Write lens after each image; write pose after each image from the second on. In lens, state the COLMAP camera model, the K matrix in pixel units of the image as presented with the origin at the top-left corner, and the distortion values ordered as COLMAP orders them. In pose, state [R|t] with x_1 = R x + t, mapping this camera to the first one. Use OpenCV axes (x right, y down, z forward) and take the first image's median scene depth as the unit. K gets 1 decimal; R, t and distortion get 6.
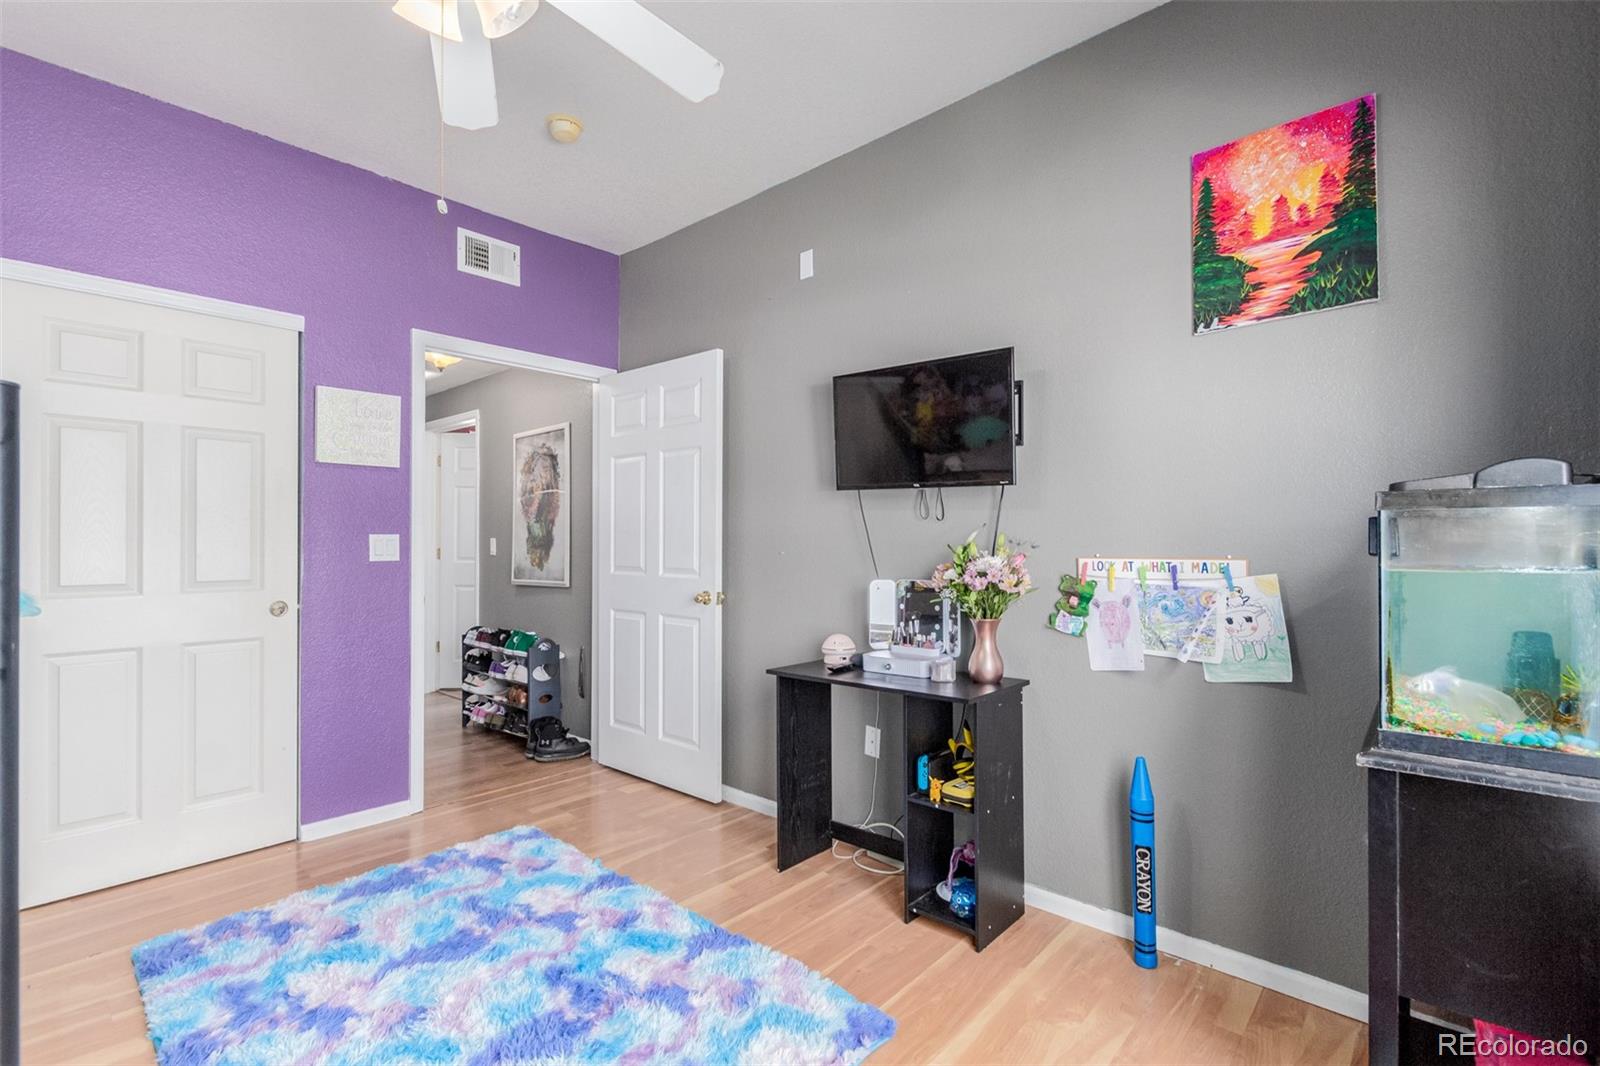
lens RADIAL K [[735.5, 0, 801.5], [0, 735.5, 541.8], [0, 0, 1]] dist [0.003831, -0.001575]
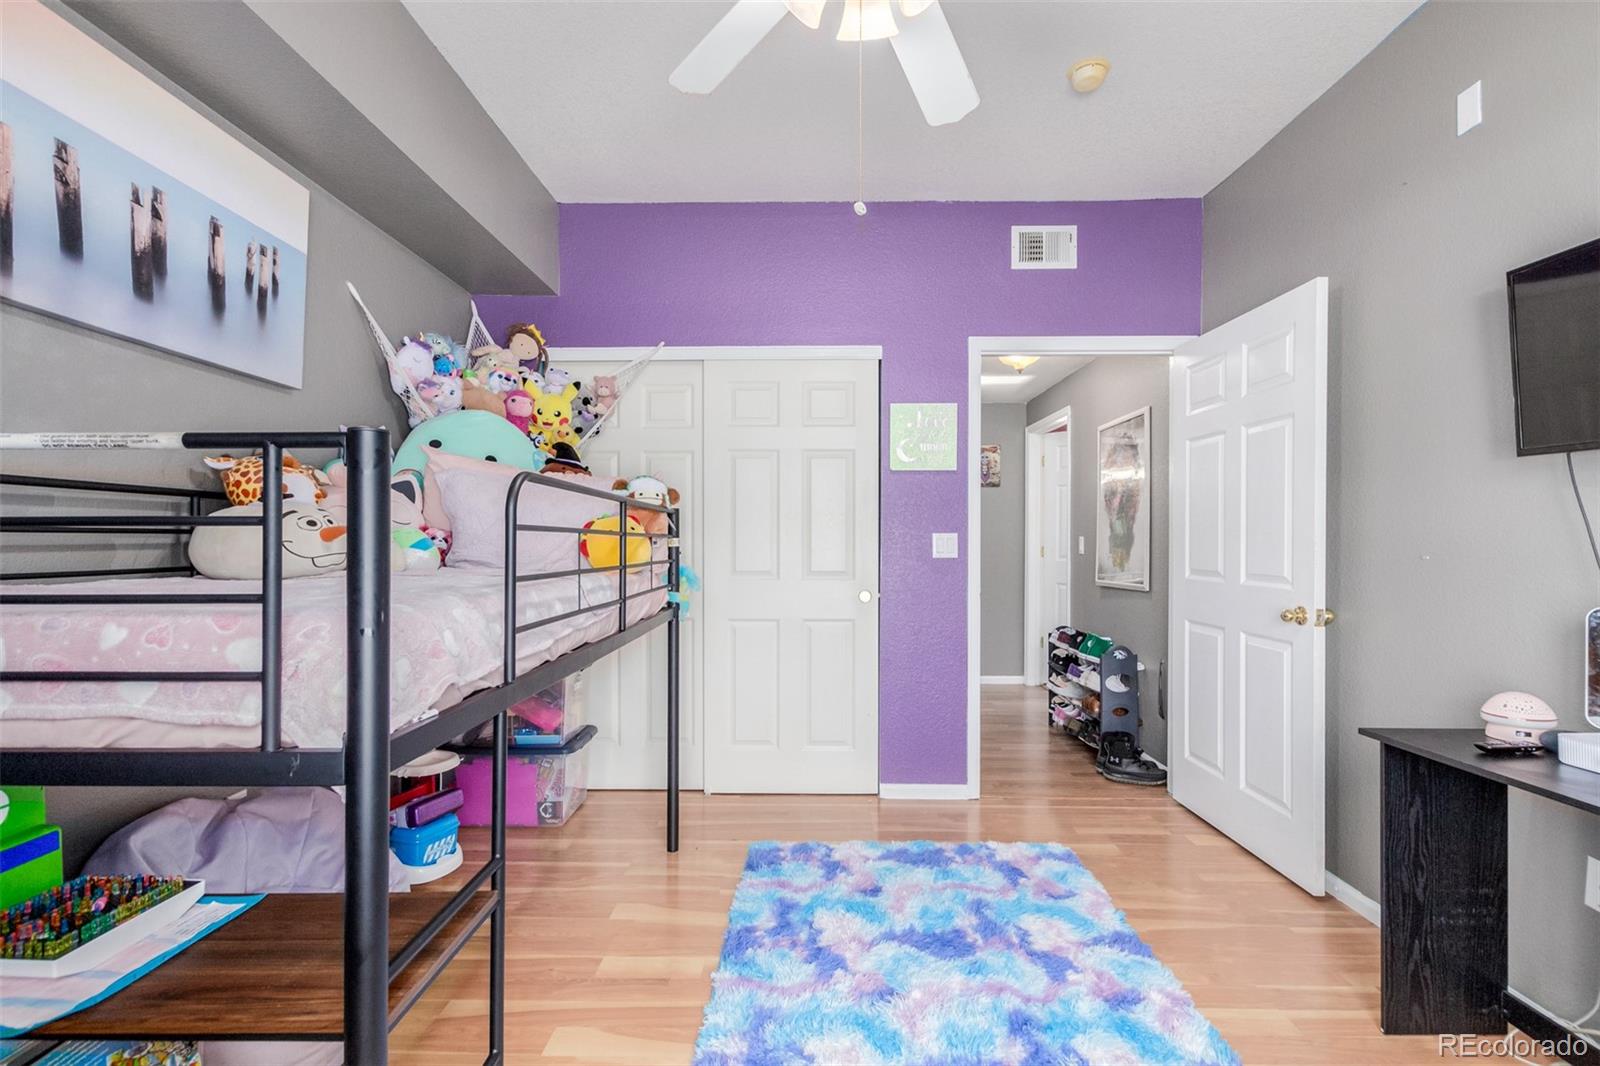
lens RADIAL K [[735.5, 0, 801.5], [0, 735.5, 541.8], [0, 0, 1]] dist [0.003831, -0.001575]
pose [[0.655643, 0.003886, -0.755061, 0.118630], [-0.002094, 0.999992, 0.003328, -0.000314], [0.755069, -0.000601, 0.655646, 0.148665]]
